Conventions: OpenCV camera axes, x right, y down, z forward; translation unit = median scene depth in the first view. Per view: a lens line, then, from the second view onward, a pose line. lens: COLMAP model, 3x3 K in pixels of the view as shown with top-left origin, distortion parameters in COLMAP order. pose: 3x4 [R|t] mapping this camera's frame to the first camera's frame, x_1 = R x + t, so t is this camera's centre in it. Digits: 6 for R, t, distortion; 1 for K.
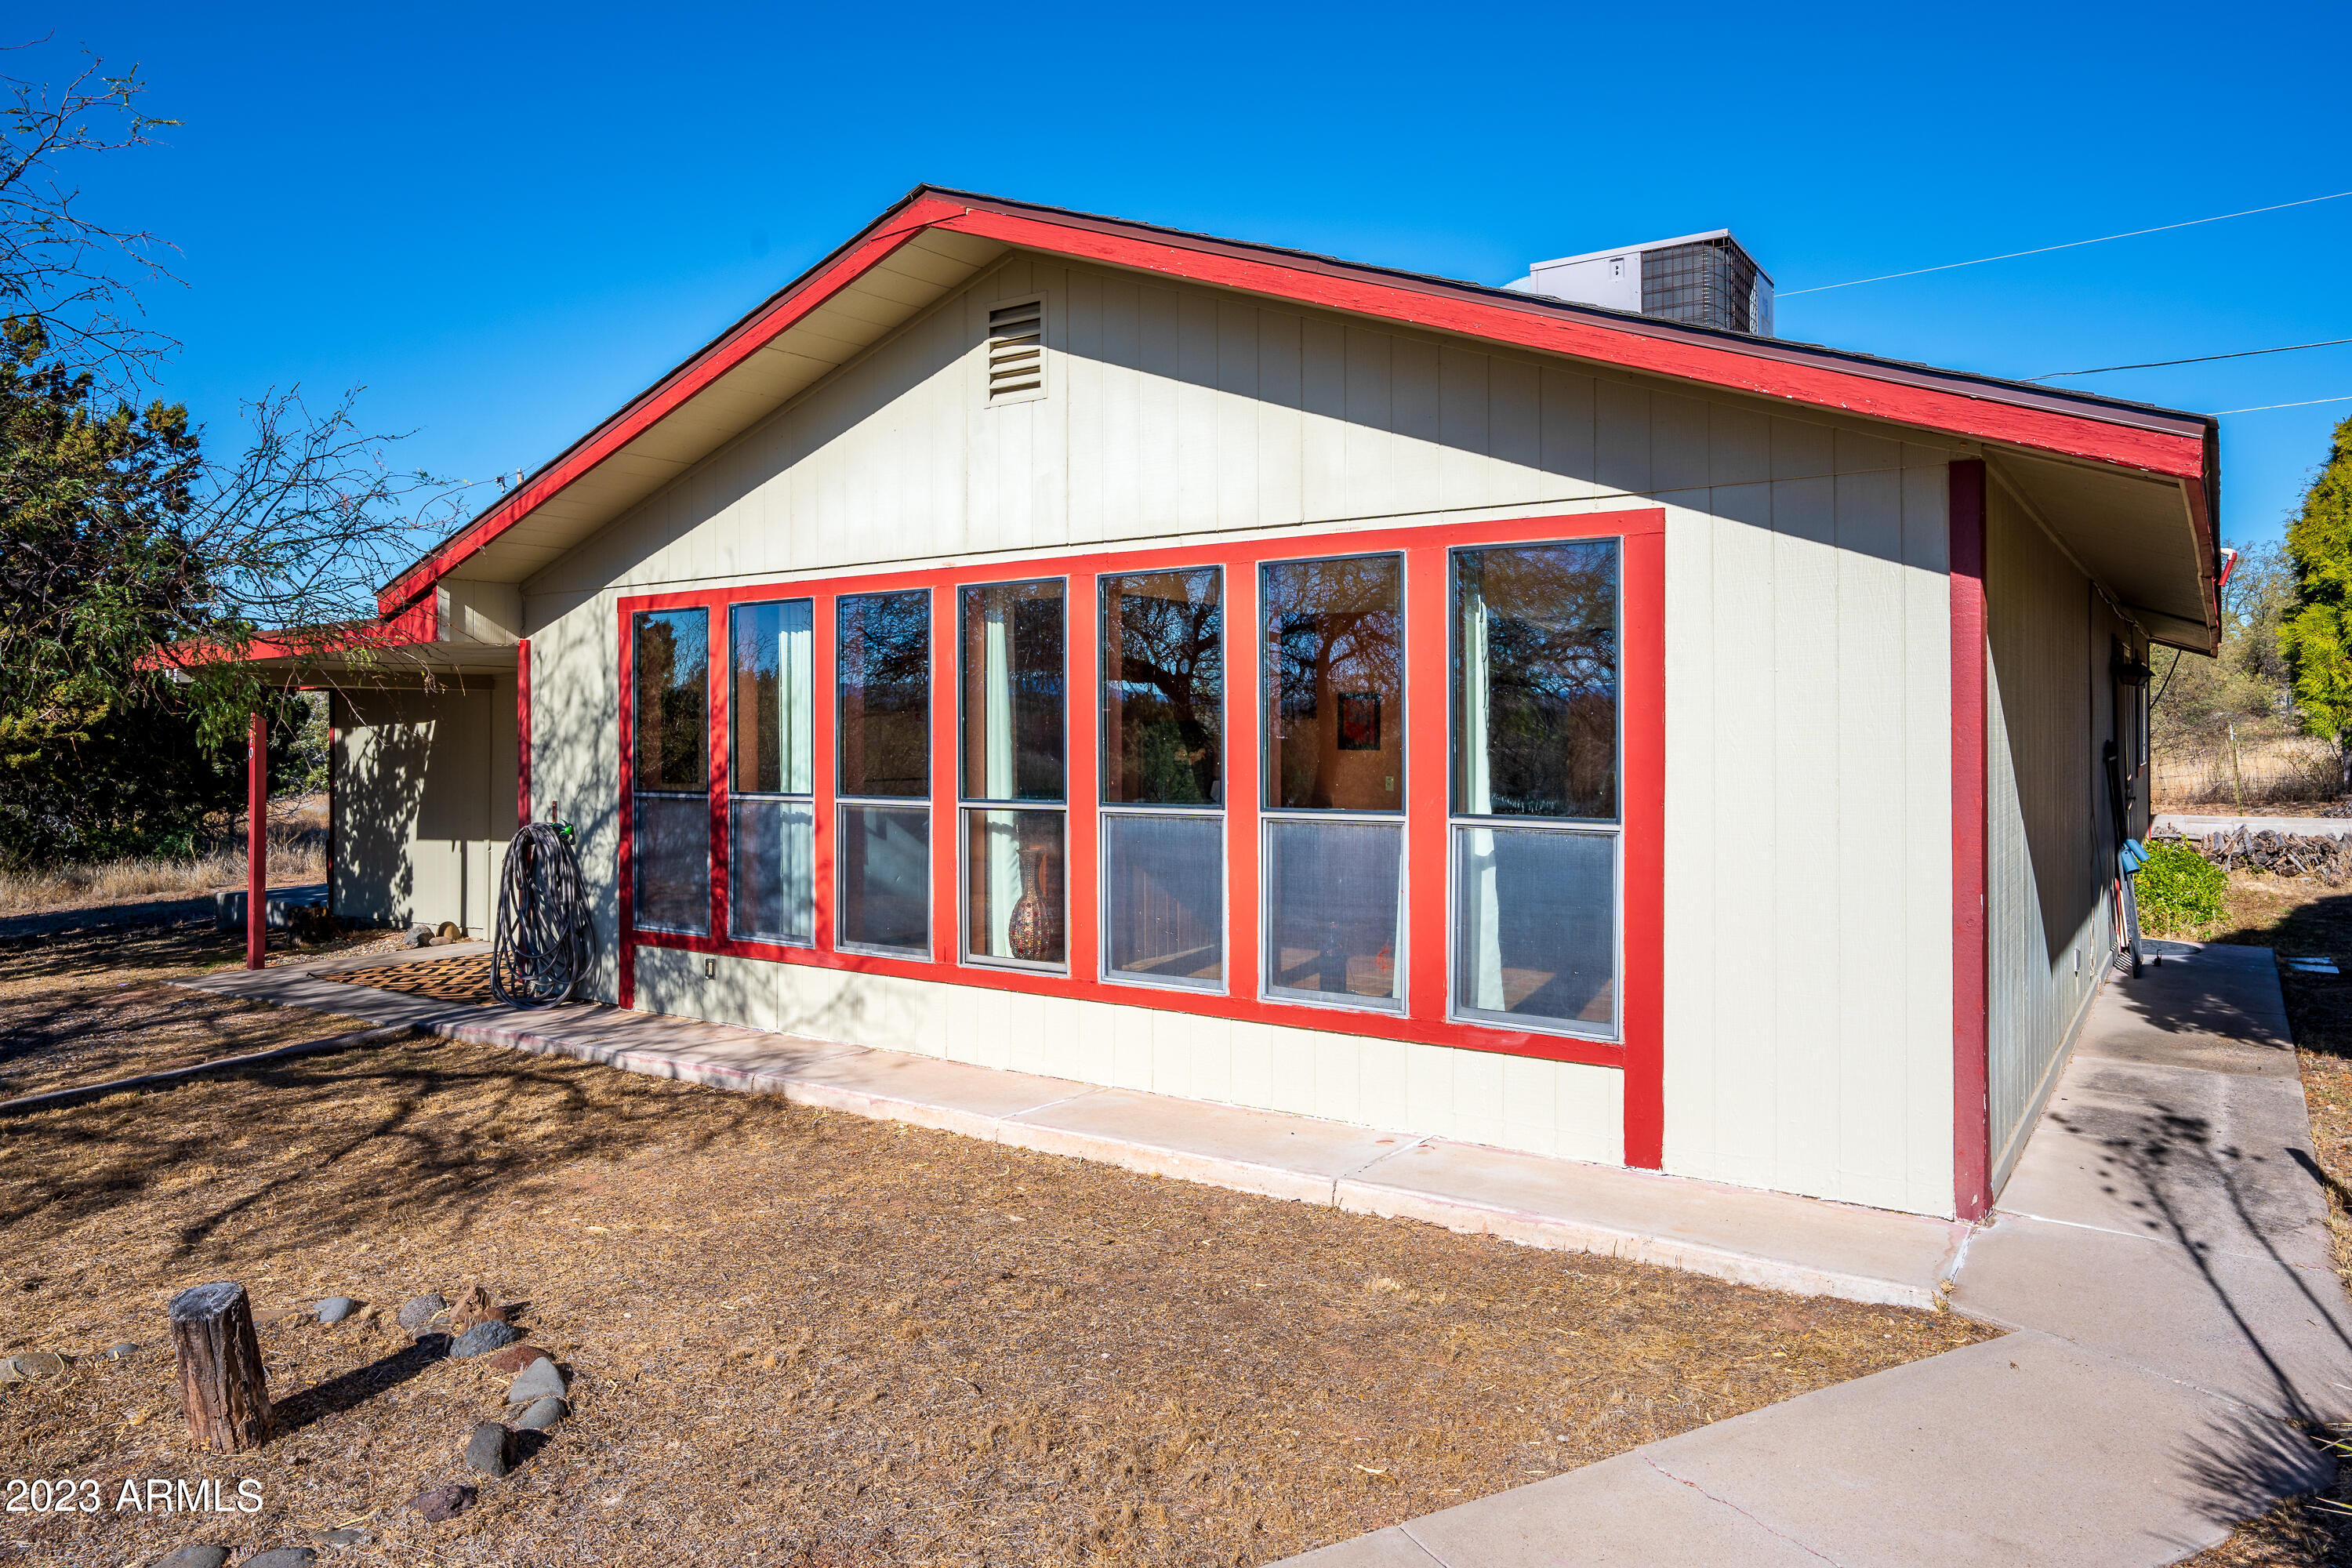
lens RADIAL K [[1466.2, 0, 1164.4], [0, 1466.2, 738.4], [0, 0, 1]] dist [-0.031254, 0.038773]
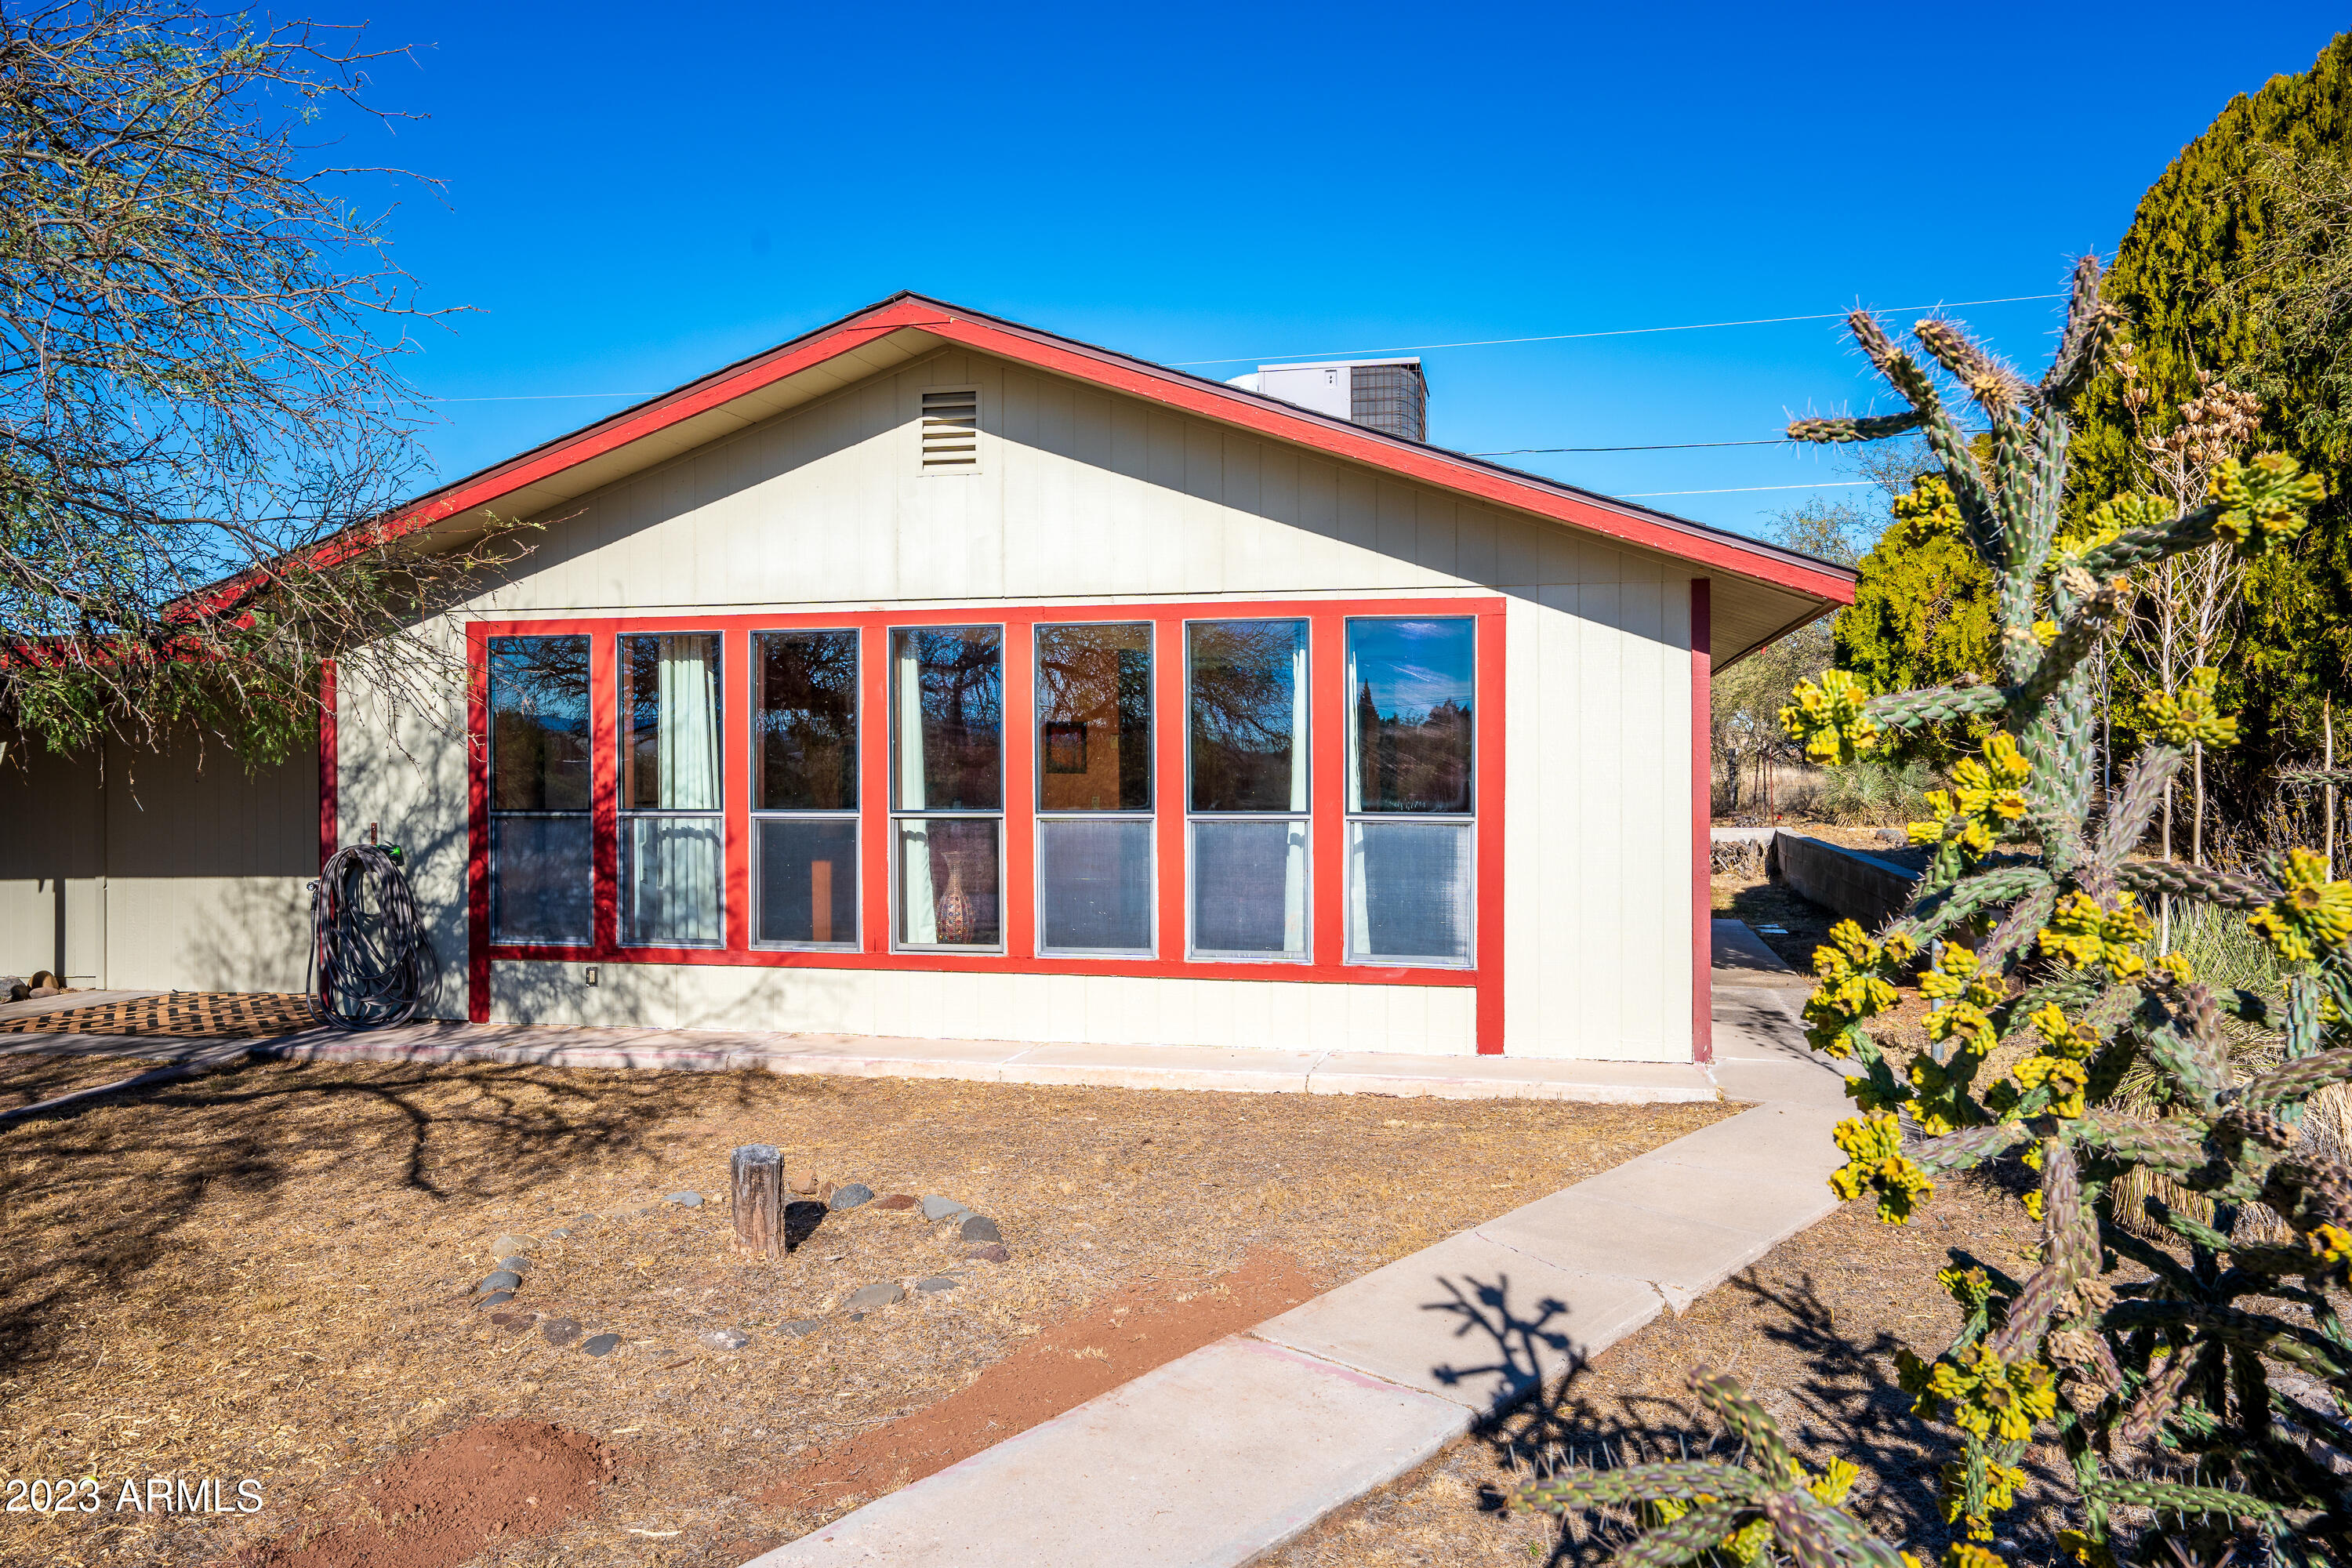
lens RADIAL K [[1626.9, 0, 1116.6], [0, 1626.9, 791.4], [0, 0, 1]] dist [-0.000059, 0.021584]
pose [[0.937633, -0.002756, 0.347616, -0.377111], [-0.000130, 0.999966, 0.008280, 0.013791], [-0.347627, -0.007809, 0.937600, -0.245563]]
